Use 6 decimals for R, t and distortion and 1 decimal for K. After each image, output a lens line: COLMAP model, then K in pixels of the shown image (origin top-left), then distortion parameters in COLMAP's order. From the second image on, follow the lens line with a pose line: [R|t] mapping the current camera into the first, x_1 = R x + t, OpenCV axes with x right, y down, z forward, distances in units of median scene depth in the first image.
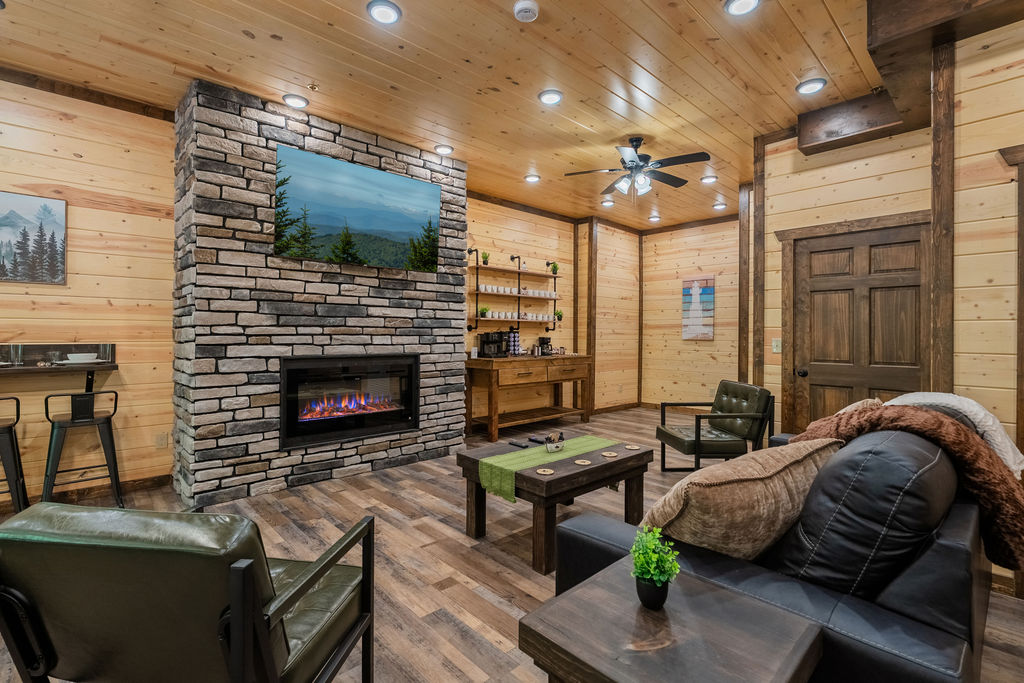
lens RADIAL K [[469.5, 0, 507.2], [0, 469.5, 333.6], [0, 0, 1]] dist [-0.003195, -0.000599]
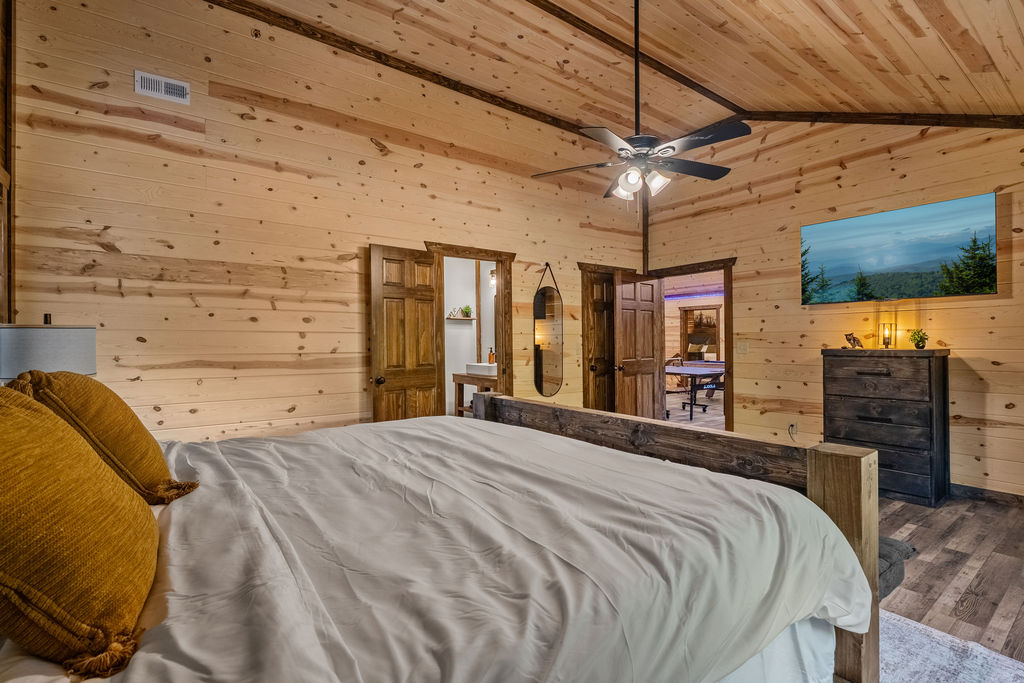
lens RADIAL K [[469.5, 0, 511.8], [0, 469.5, 334.4], [0, 0, 1]] dist [-0.003195, -0.000599]
pose [[-0.128076, 0.001173, -0.991764, 0.875777], [0.010881, 0.999941, -0.000223, -0.081087], [0.991705, -0.010820, -0.128081, 0.296500]]
